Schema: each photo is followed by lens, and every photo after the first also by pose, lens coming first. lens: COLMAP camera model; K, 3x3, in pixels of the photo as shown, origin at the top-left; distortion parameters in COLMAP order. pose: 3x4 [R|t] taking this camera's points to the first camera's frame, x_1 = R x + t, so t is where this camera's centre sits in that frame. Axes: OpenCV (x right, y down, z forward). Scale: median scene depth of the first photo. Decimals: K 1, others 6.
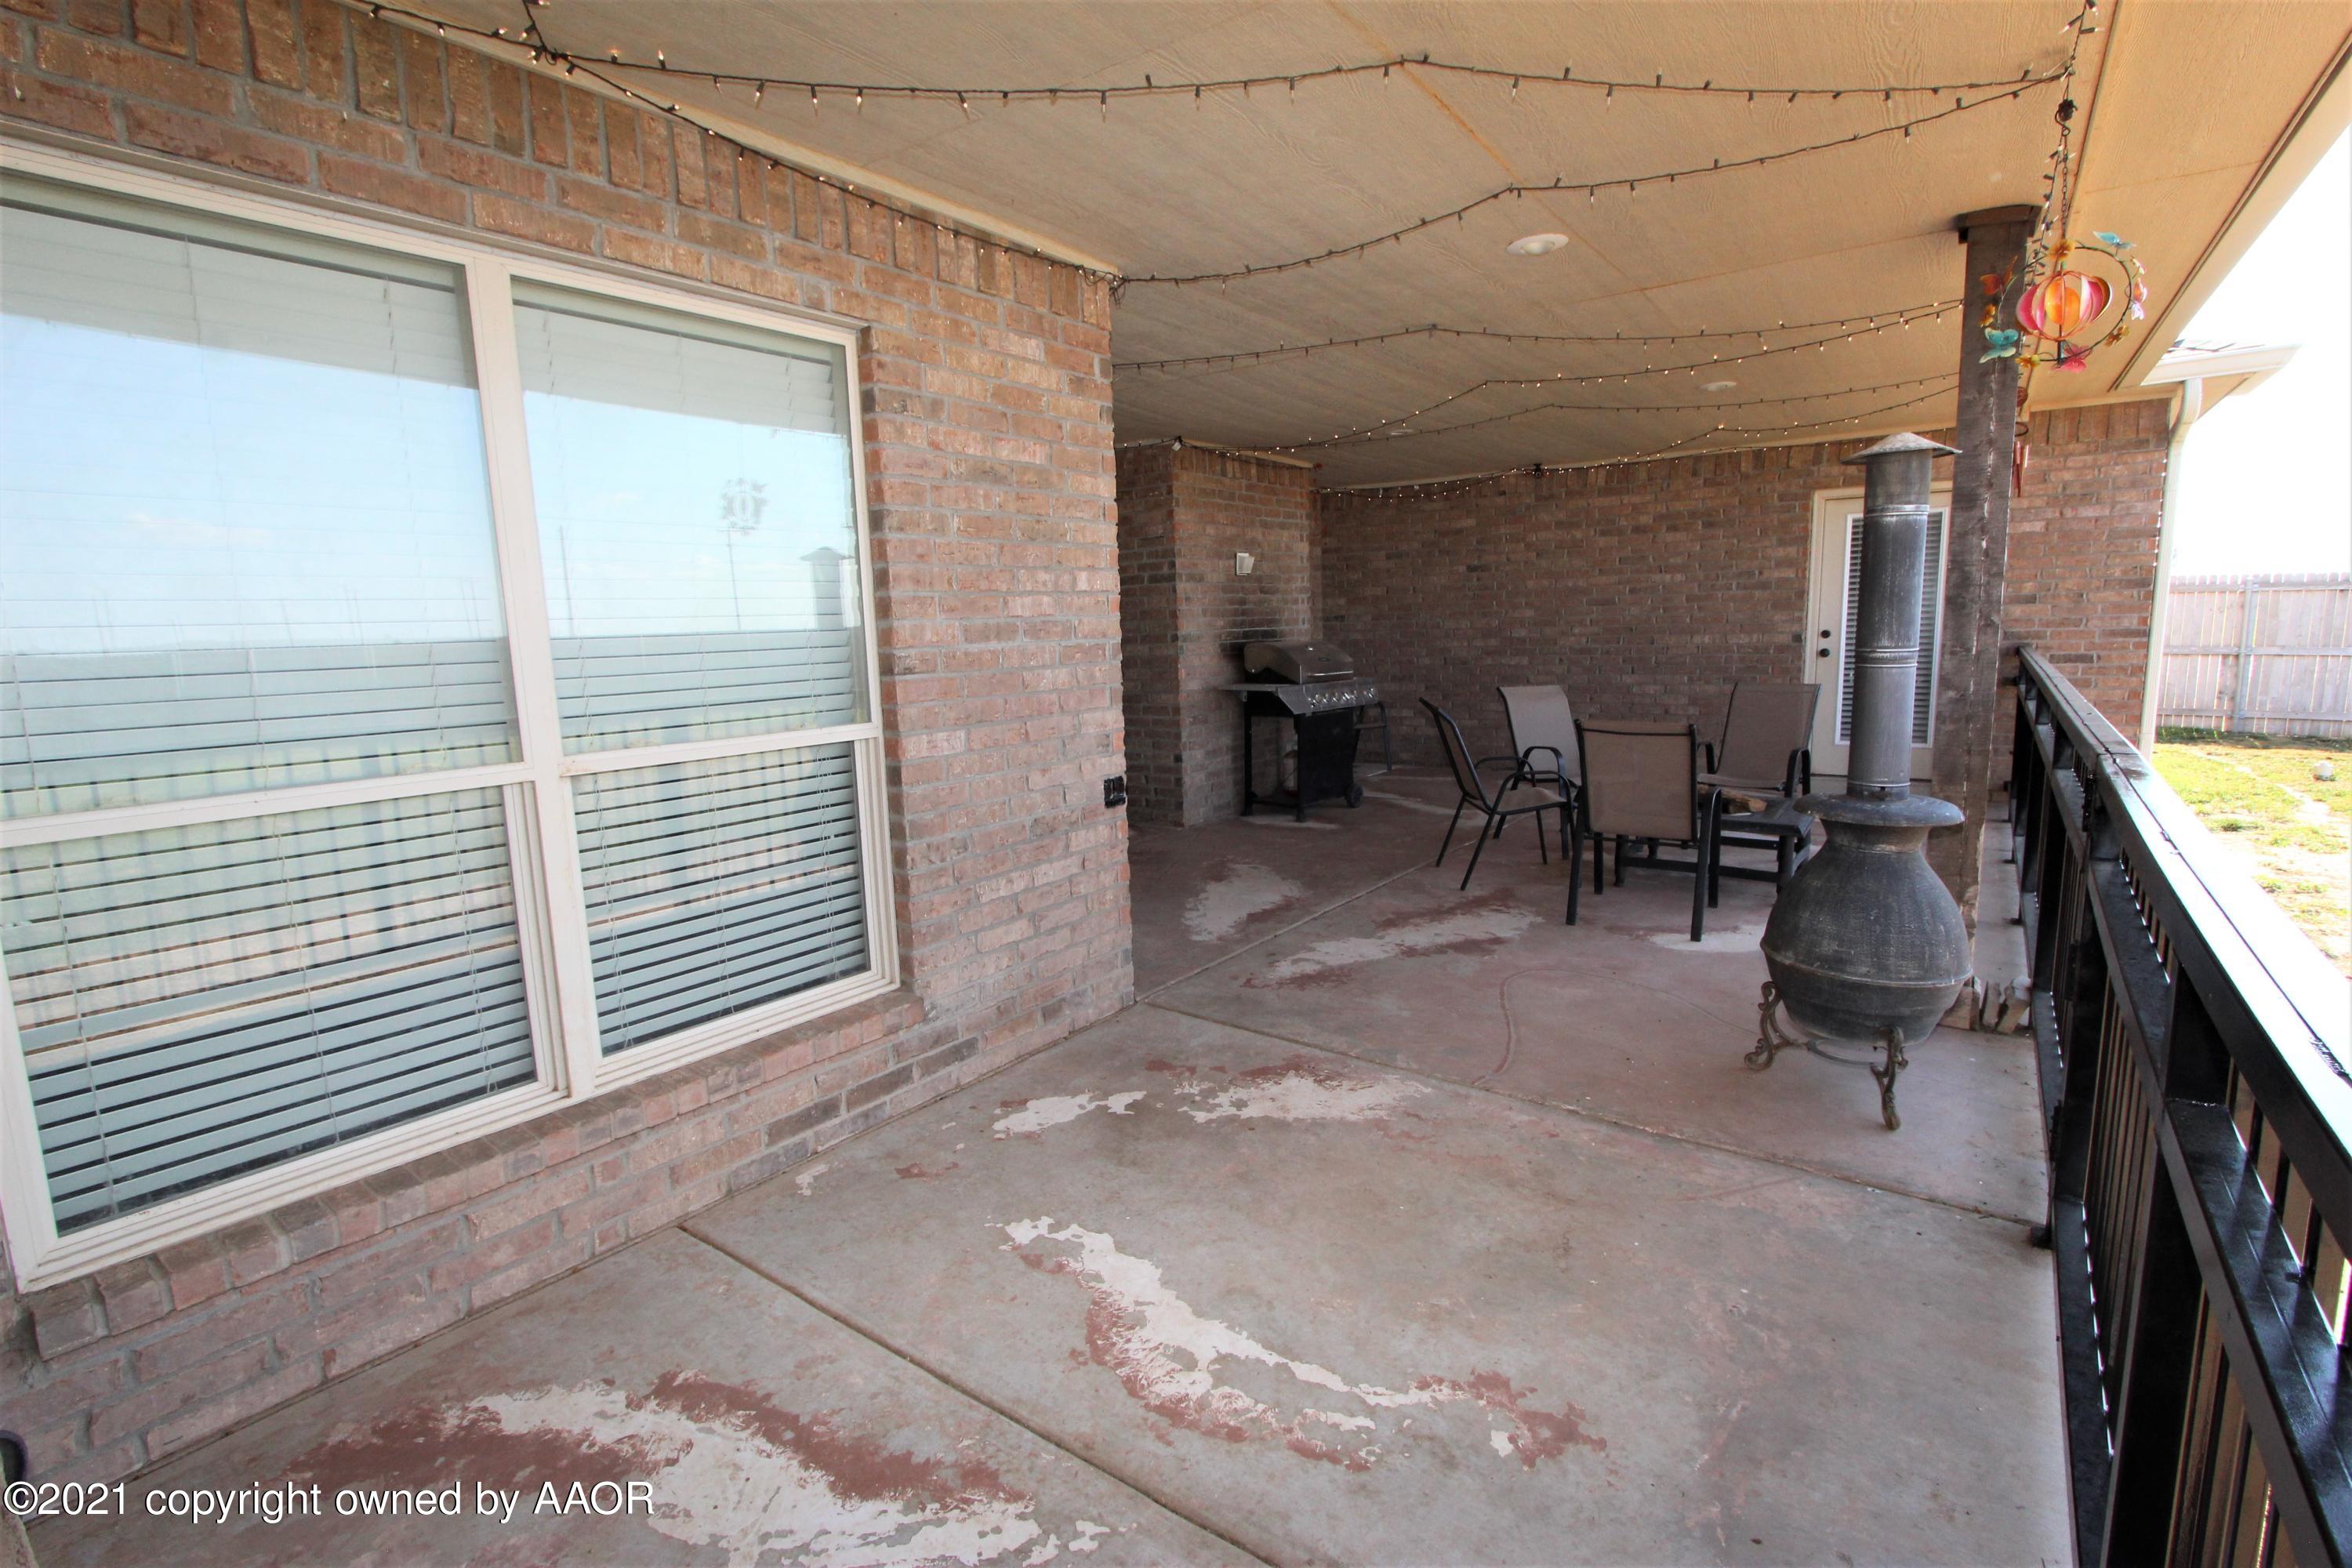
lens RADIAL K [[1091.3, 0, 1164.5], [0, 1091.3, 782.7], [0, 0, 1]] dist [-0.015460, 0.001034]
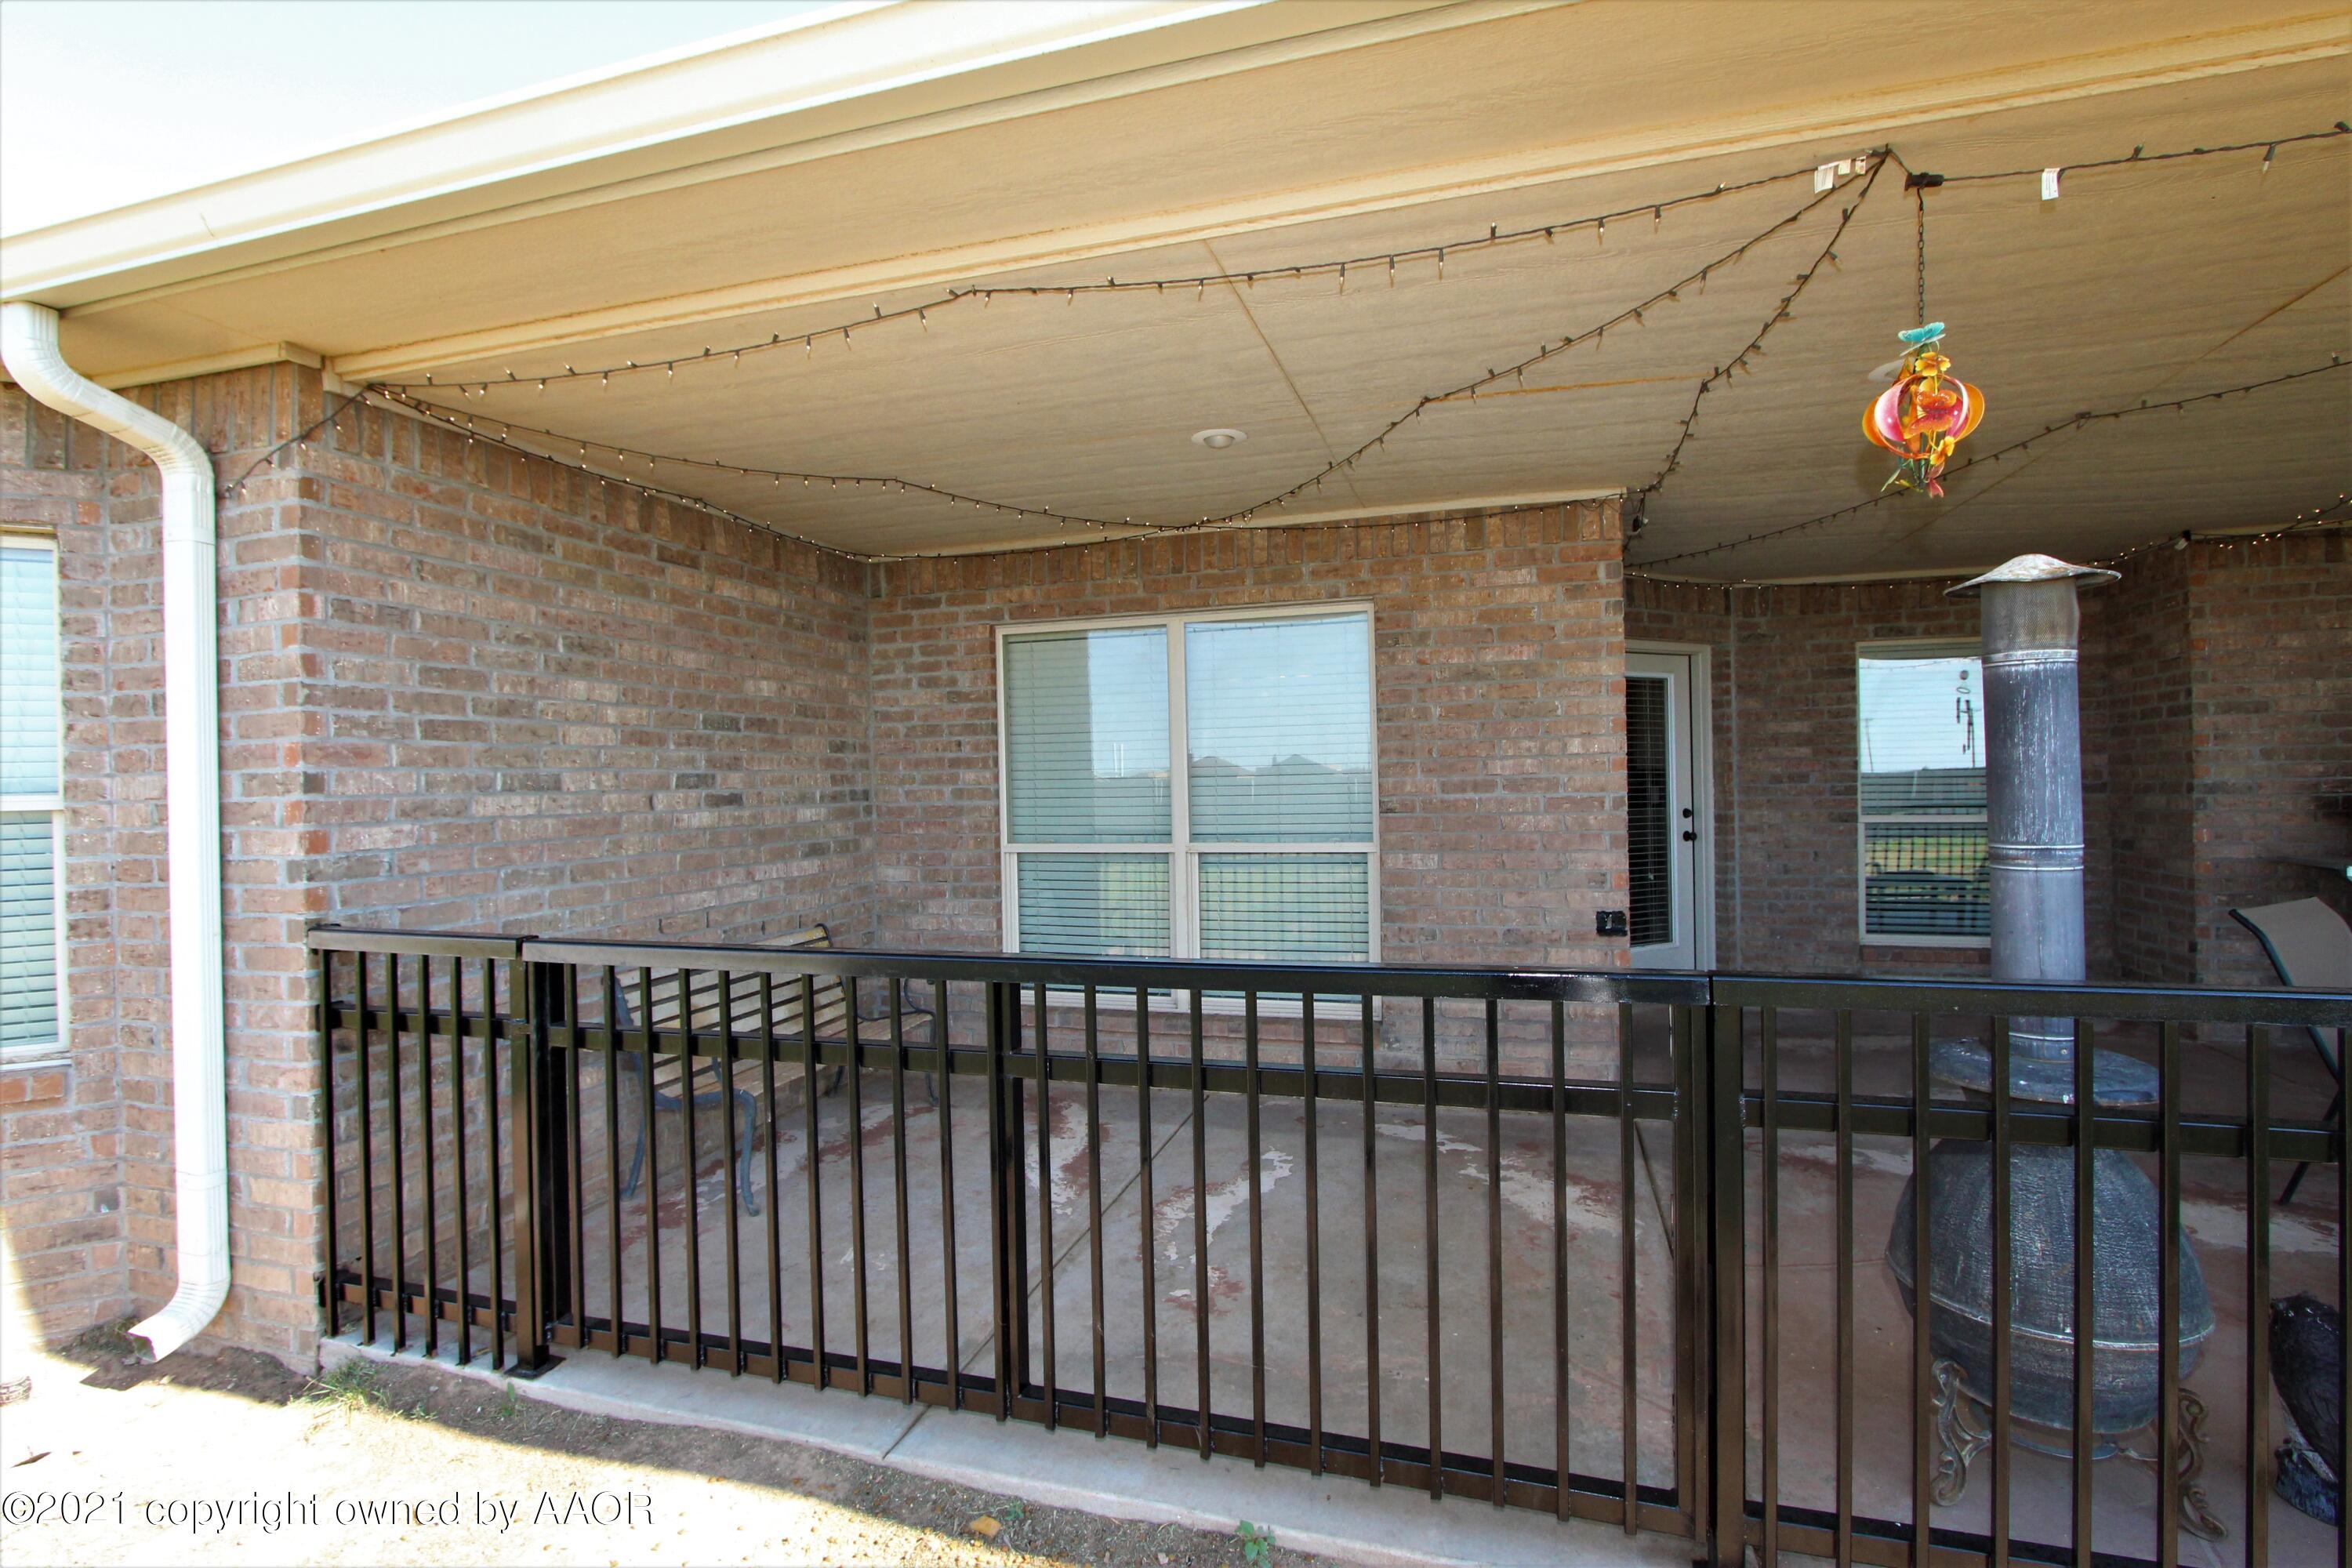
lens RADIAL K [[1091.3, 0, 1185.4], [0, 1091.3, 780.5], [0, 0, 1]] dist [-0.015460, 0.001034]
pose [[0.344102, 0.020931, -0.938699, 0.975678], [-0.126288, 0.991699, -0.024181, -0.063472], [0.930400, 0.126867, 0.343889, 0.180701]]
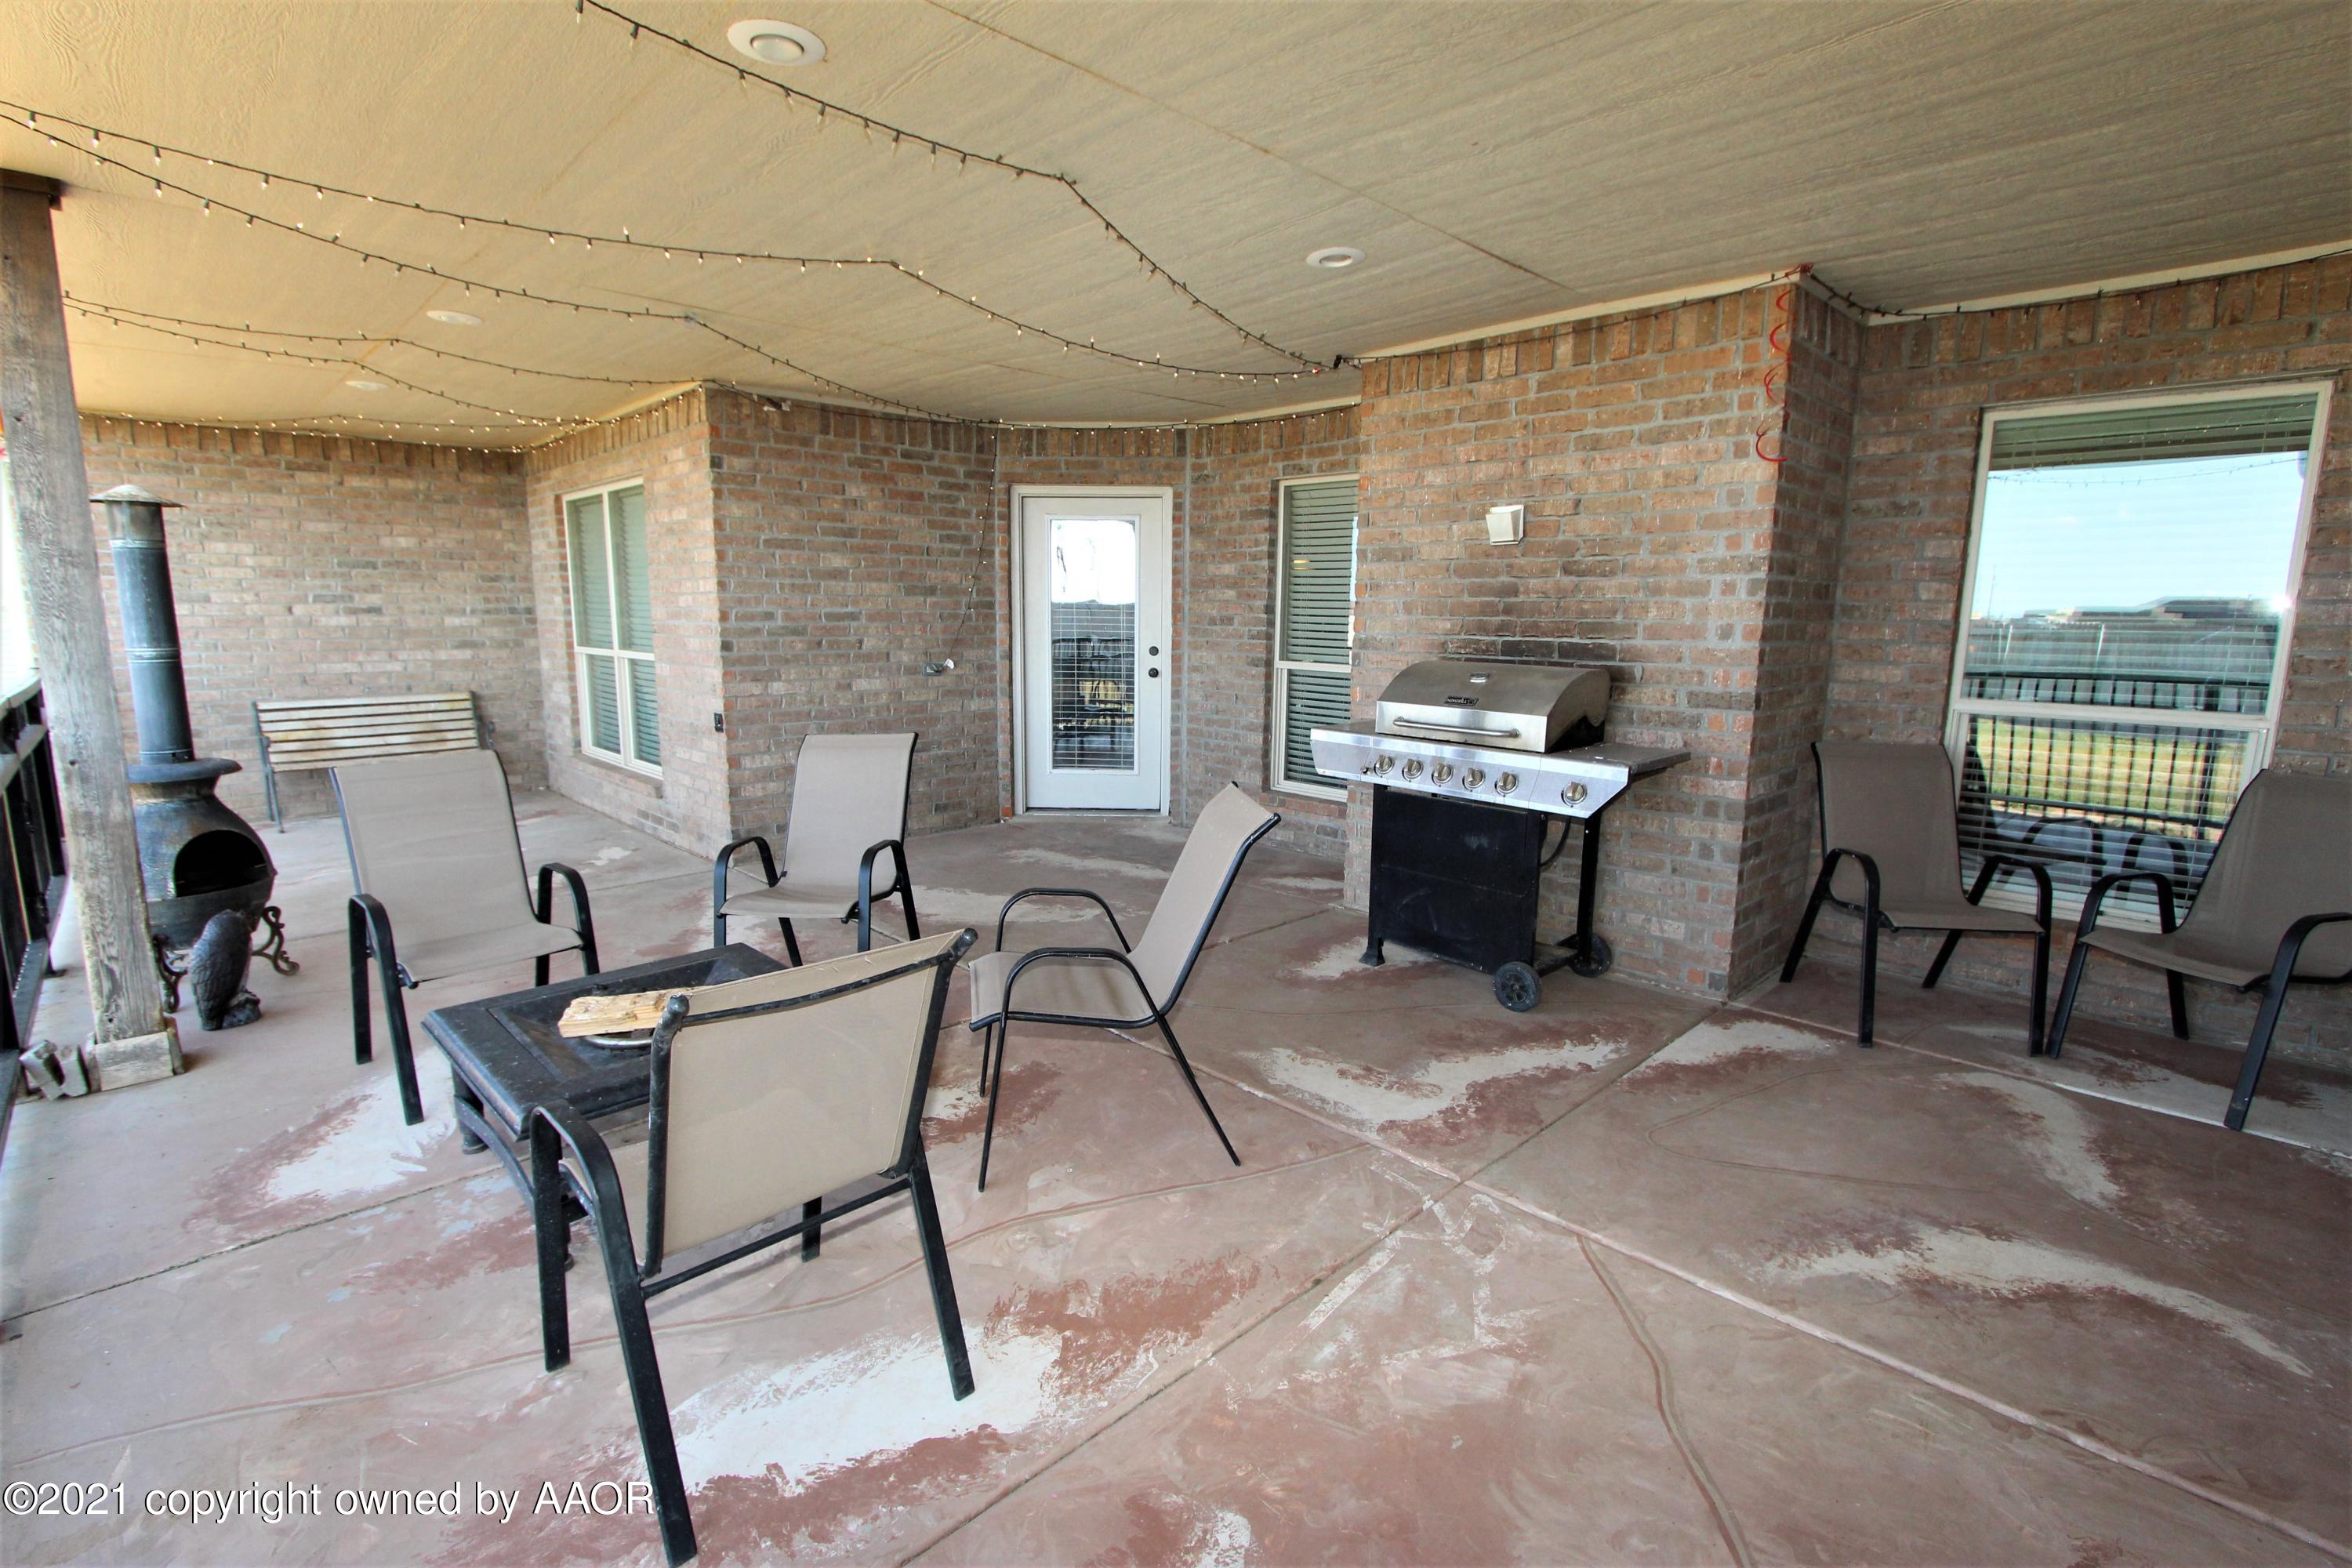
lens RADIAL K [[1091.3, 0, 1182.9], [0, 1091.3, 780.7], [0, 0, 1]] dist [-0.015460, 0.001034]
pose [[-0.150794, 0.178968, -0.972230, 1.503398], [-0.148747, 0.968172, 0.201291, -0.352567], [0.977310, 0.174970, -0.119374, 2.038207]]
